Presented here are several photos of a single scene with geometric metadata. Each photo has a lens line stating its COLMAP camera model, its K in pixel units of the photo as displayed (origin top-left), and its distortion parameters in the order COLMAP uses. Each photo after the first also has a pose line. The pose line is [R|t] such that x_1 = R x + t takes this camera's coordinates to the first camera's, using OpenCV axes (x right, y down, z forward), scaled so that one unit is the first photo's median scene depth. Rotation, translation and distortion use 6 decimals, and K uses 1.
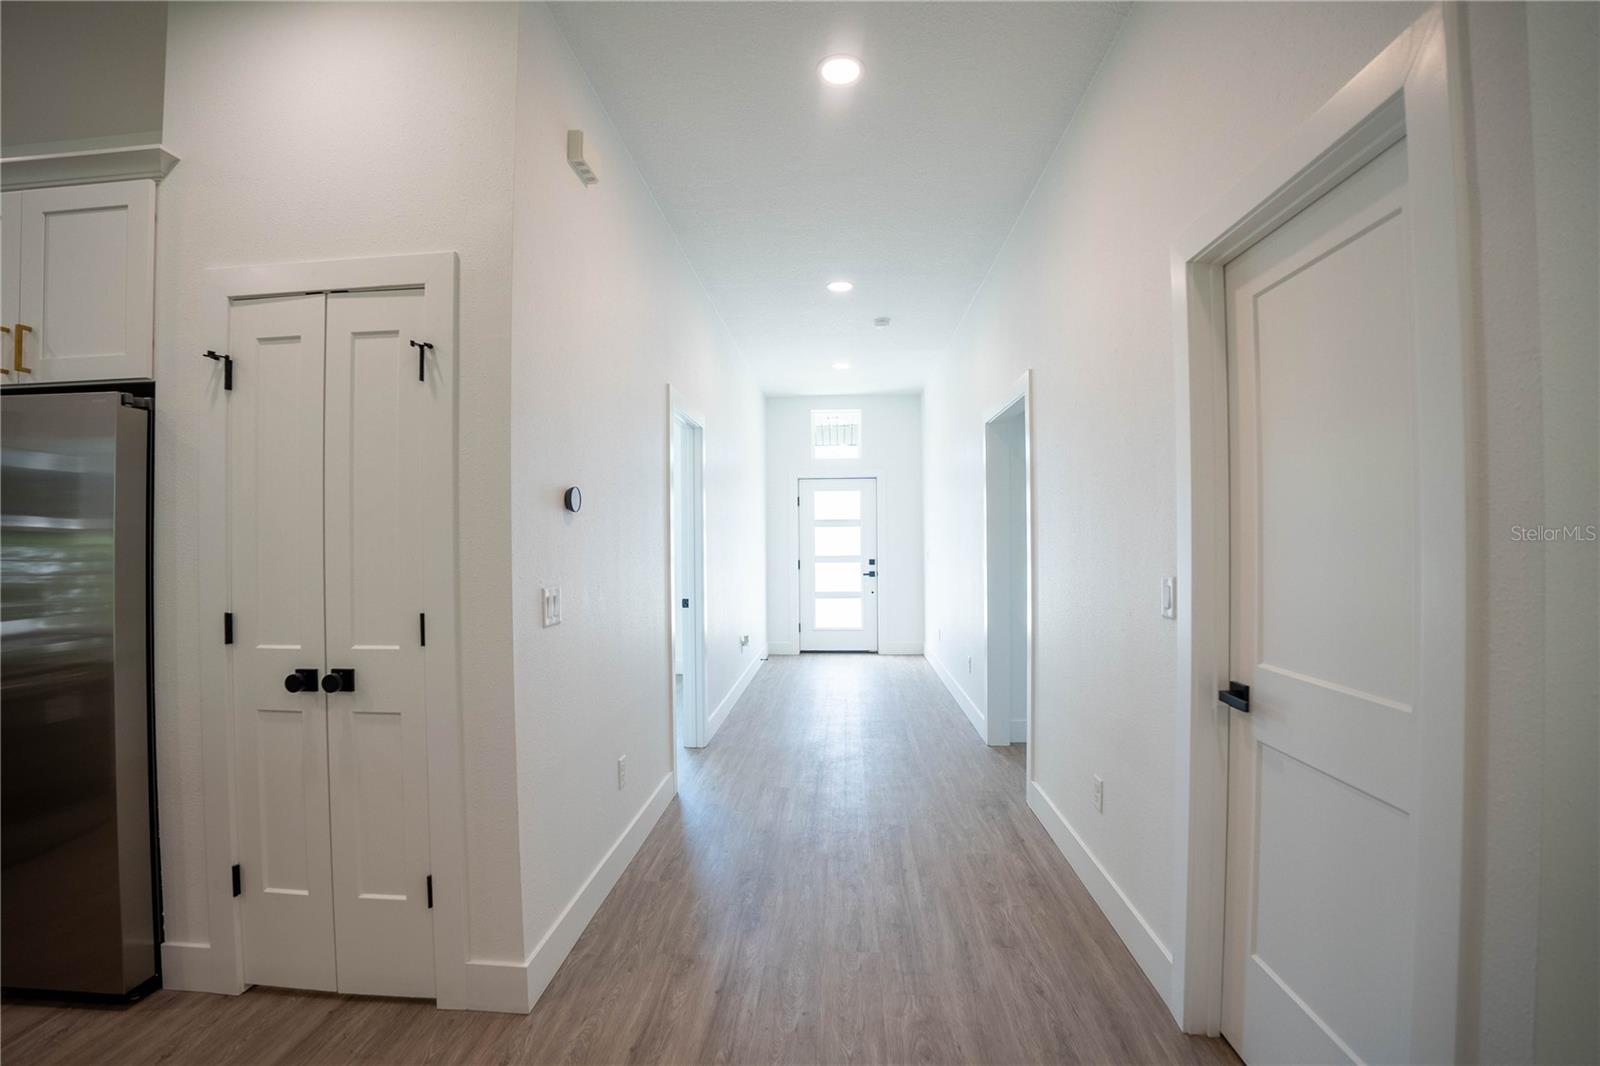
lens RADIAL K [[739.3, 0, 801.0], [0, 739.3, 541.6], [0, 0, 1]] dist [-0.055757, 0.011864]
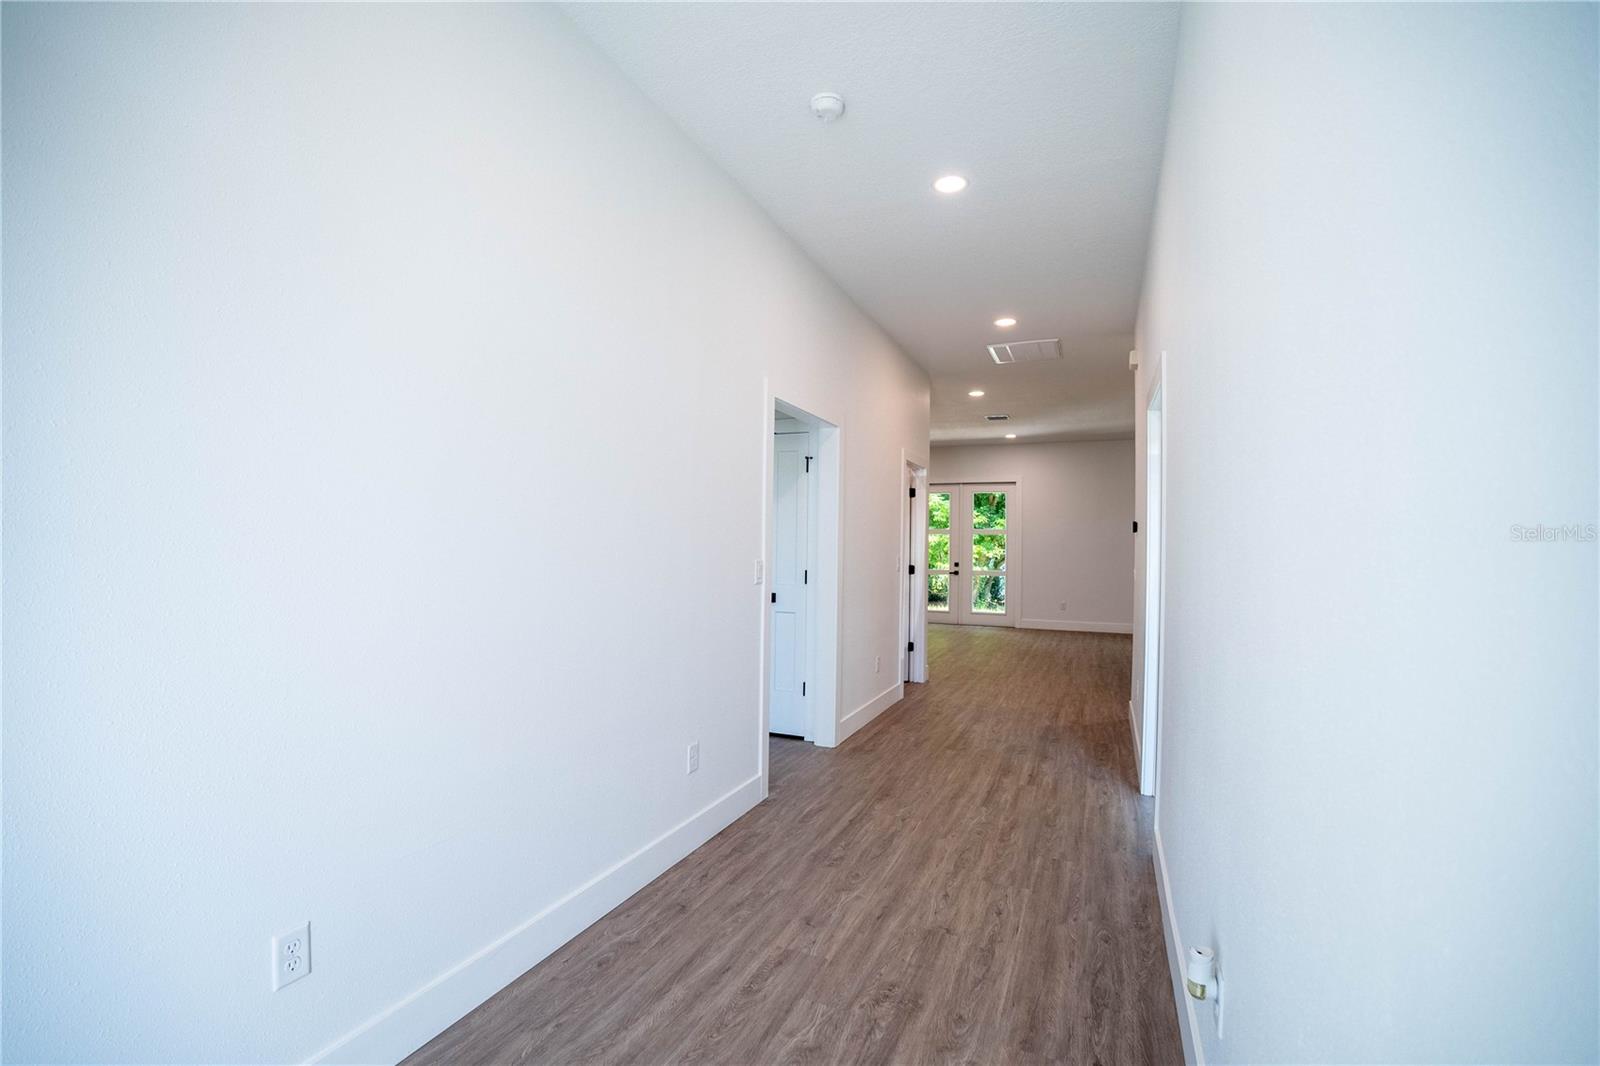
lens RADIAL K [[739.3, 0, 800.0], [0, 739.3, 534.4], [0, 0, 1]] dist [-0.055757, 0.011864]
pose [[-0.946212, -0.002227, 0.323539, -0.051892], [-0.007718, 0.999847, -0.015688, 0.004098], [-0.323454, -0.017341, -0.946085, 2.340860]]
